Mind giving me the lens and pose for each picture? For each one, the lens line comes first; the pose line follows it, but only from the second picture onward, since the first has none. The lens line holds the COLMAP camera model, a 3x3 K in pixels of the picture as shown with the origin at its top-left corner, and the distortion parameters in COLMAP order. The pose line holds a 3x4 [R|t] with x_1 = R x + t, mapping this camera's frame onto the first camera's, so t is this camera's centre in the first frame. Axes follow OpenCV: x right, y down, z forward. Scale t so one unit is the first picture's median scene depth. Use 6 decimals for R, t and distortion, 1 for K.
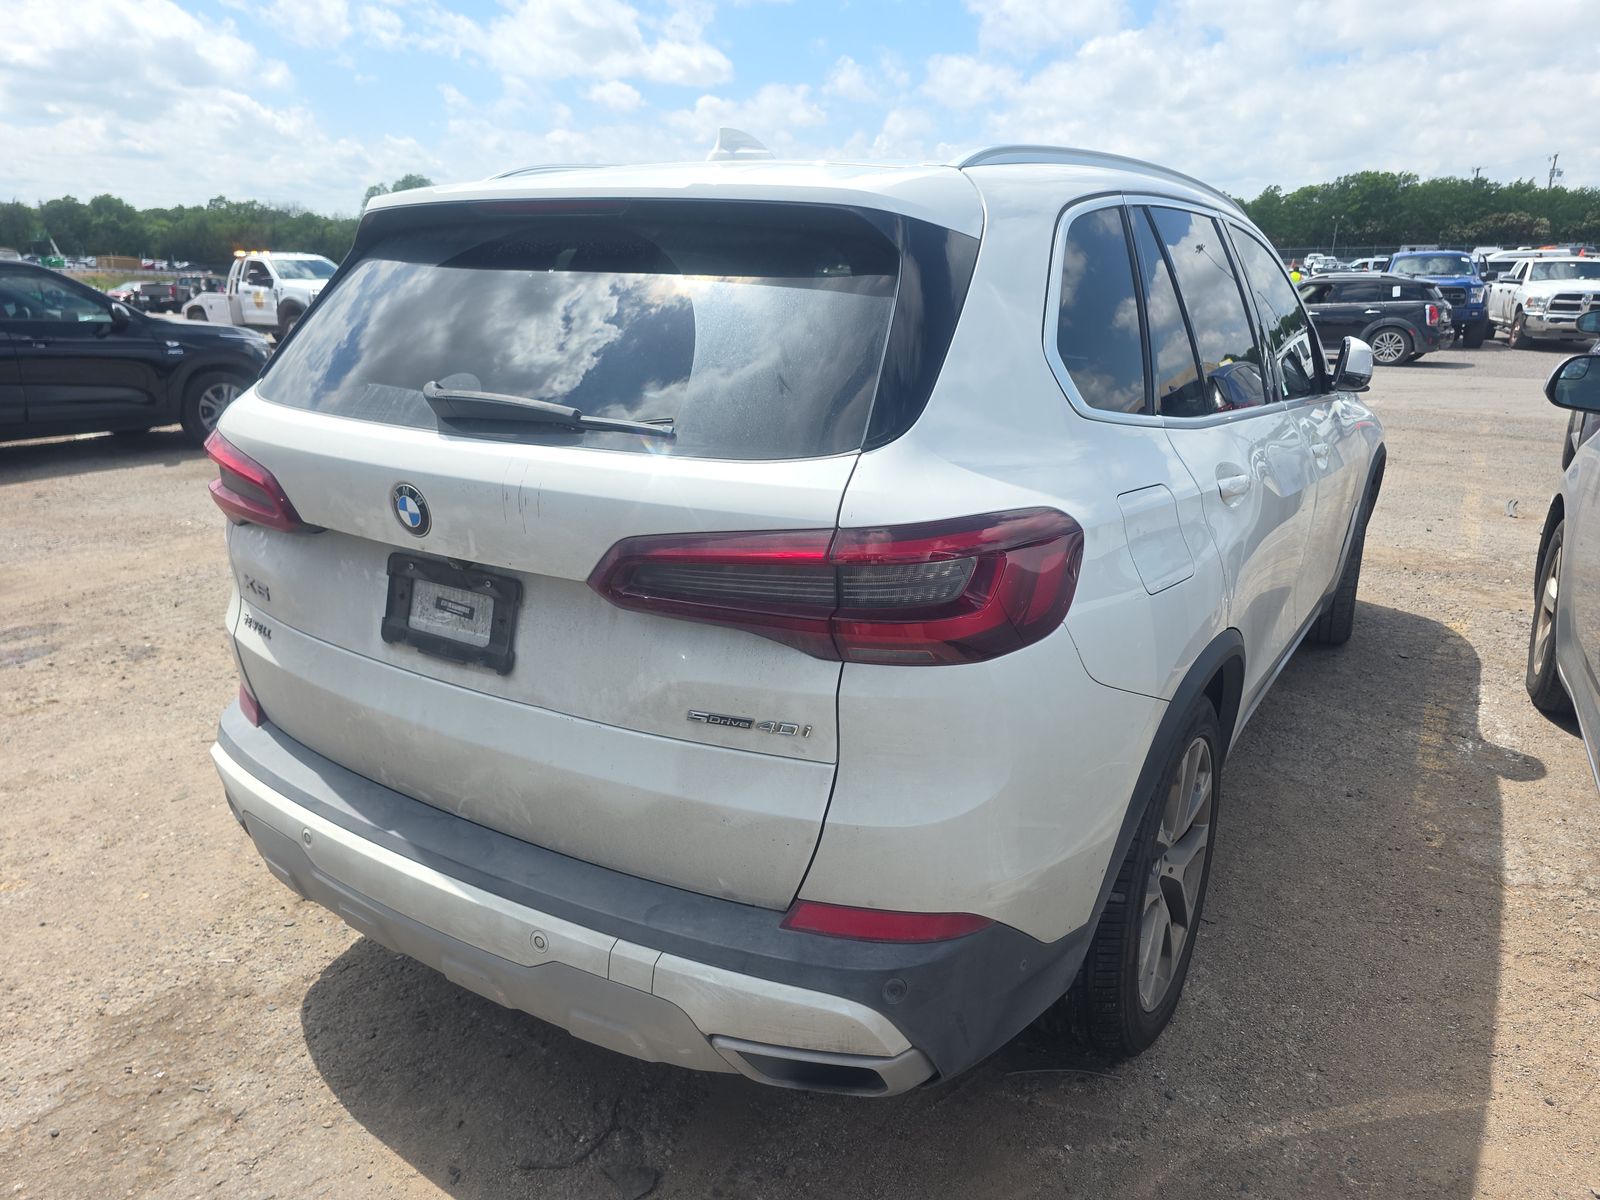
lens RADIAL K [[1079.3, 0, 810.5], [0, 1079.3, 587.1], [0, 0, 1]] dist [0.050905, -0.046818]
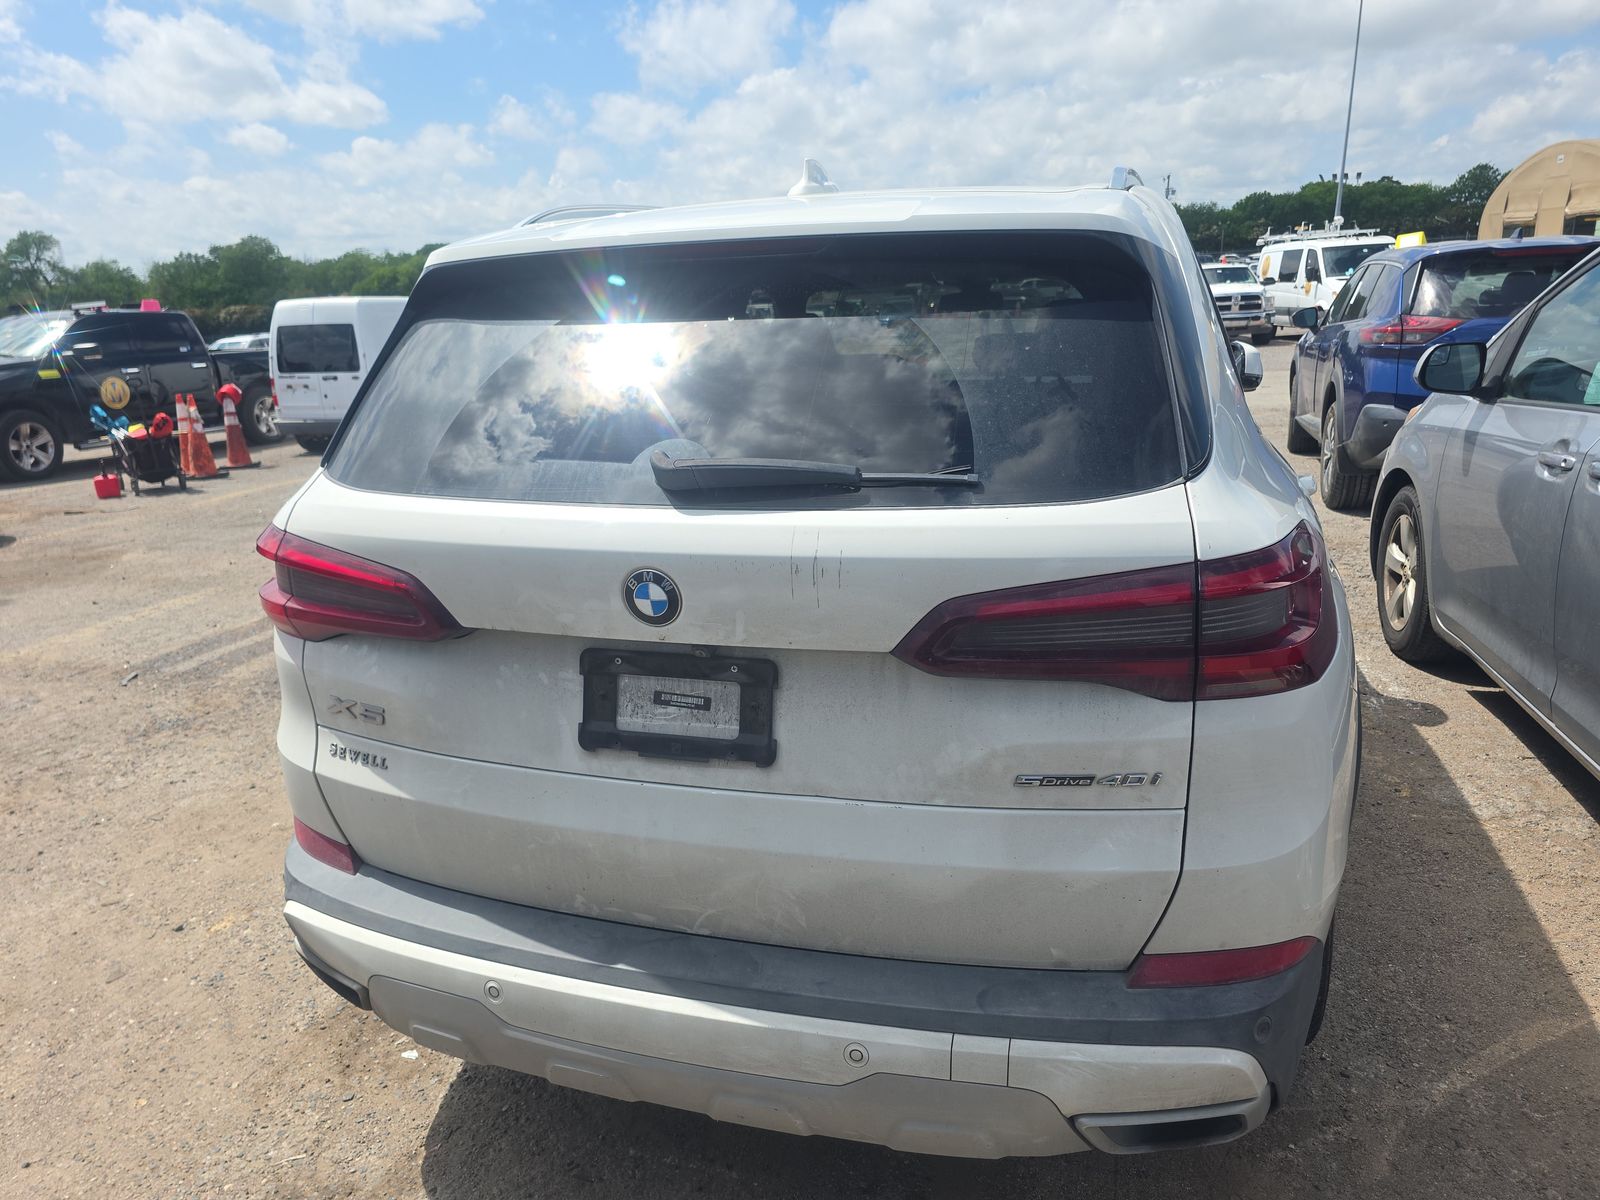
lens RADIAL K [[1079.3, 0, 797.6], [0, 1079.3, 602.9], [0, 0, 1]] dist [0.050905, -0.046818]
pose [[0.965659, -0.116666, 0.232144, -0.436153], [0.120169, 0.992753, -0.000958, -0.048864], [-0.230350, 0.028822, 0.972681, 0.115031]]
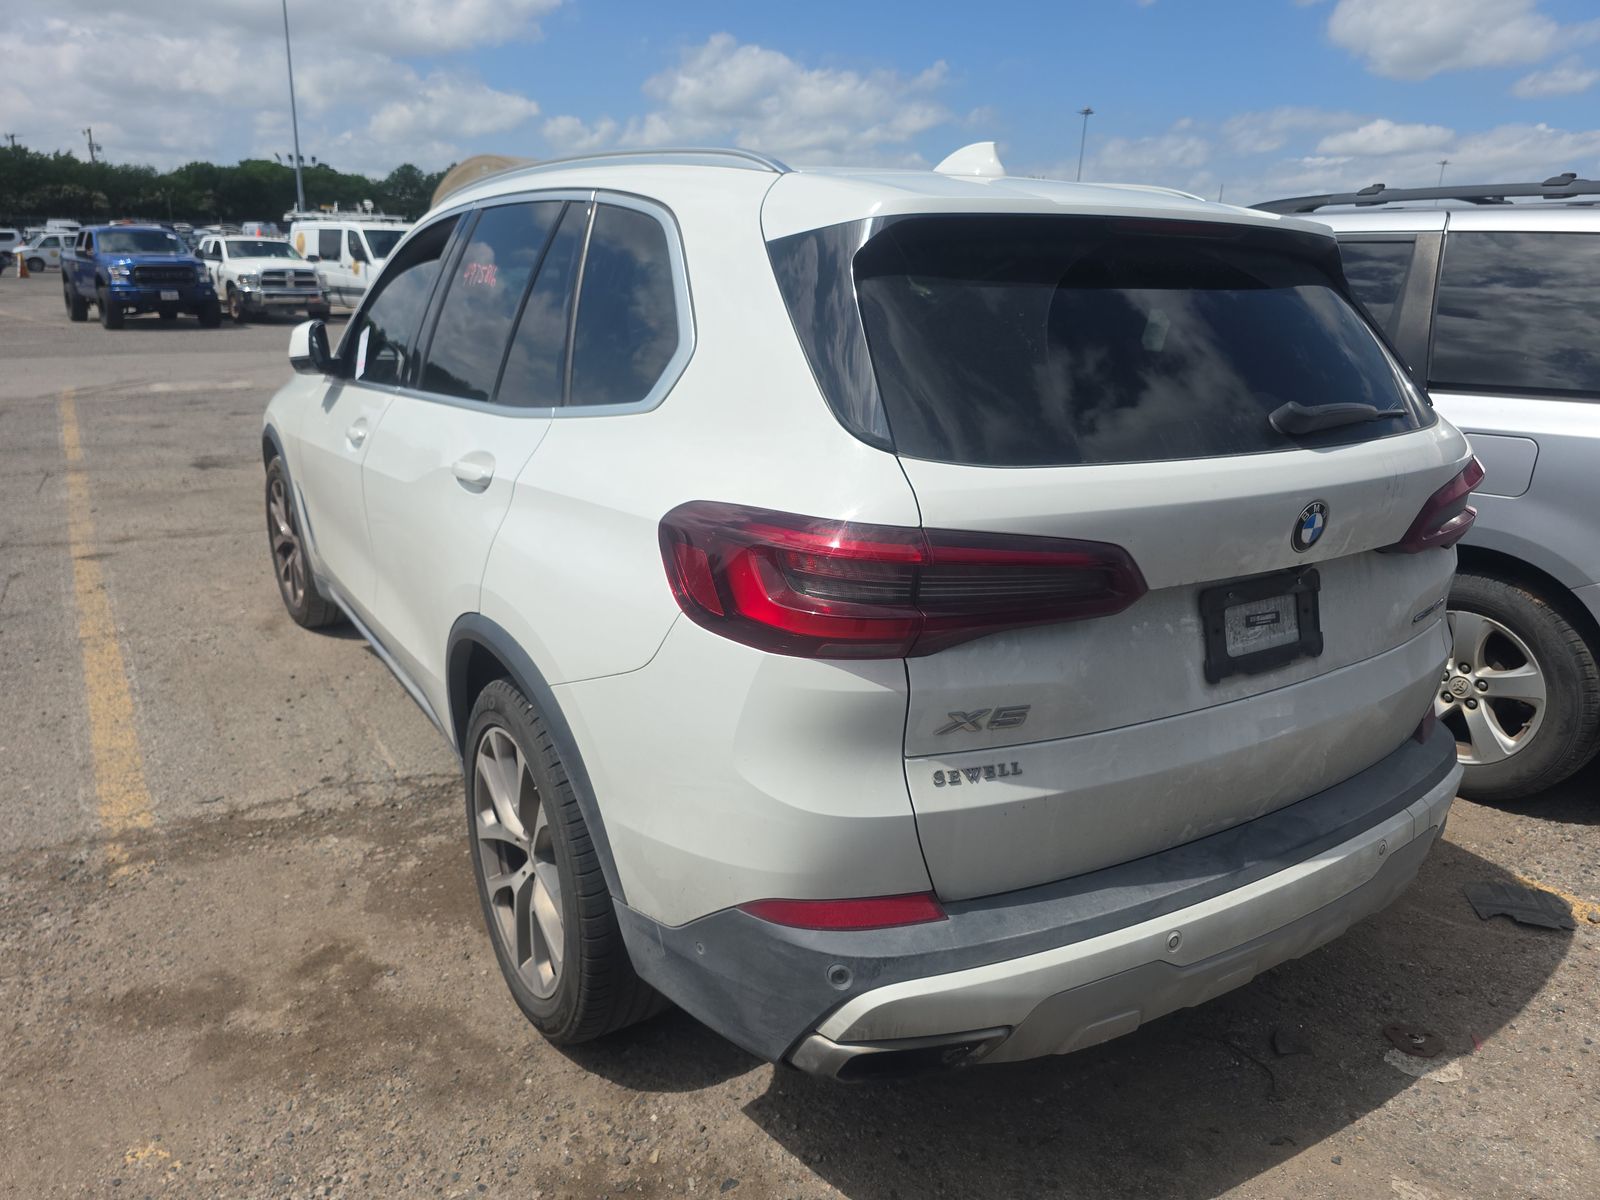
lens RADIAL K [[1079.3, 0, 798.9], [0, 1079.3, 586.6], [0, 0, 1]] dist [0.050905, -0.046818]
pose [[0.432090, -0.254055, 0.865306, -1.412124], [0.235027, 0.958066, 0.163928, -0.284565], [-0.870666, 0.132539, 0.473681, 0.897452]]
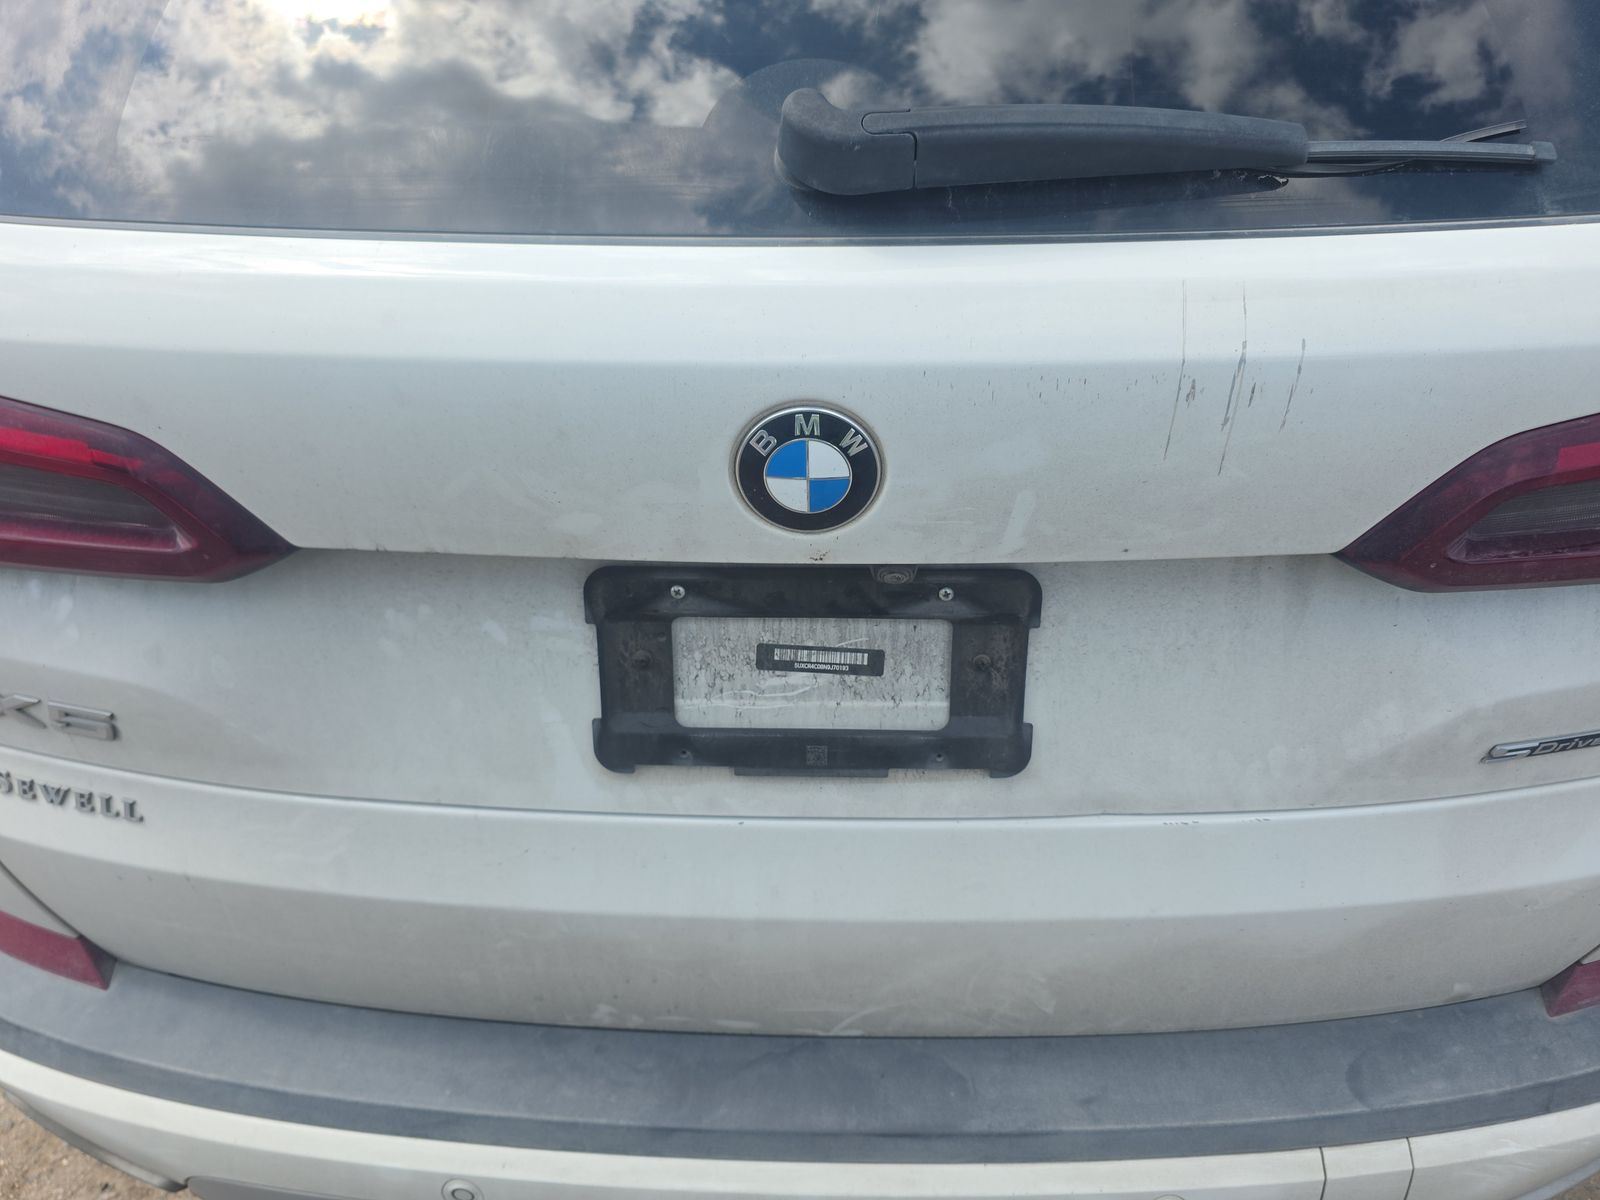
lens RADIAL K [[1079.3, 0, 799.7], [0, 1079.3, 594.6], [0, 0, 1]] dist [0.050905, -0.046818]
pose [[0.862501, -0.280938, 0.420910, -0.511570], [0.163428, 0.941814, 0.293731, -0.133189], [-0.478939, -0.184554, 0.858229, 0.646850]]
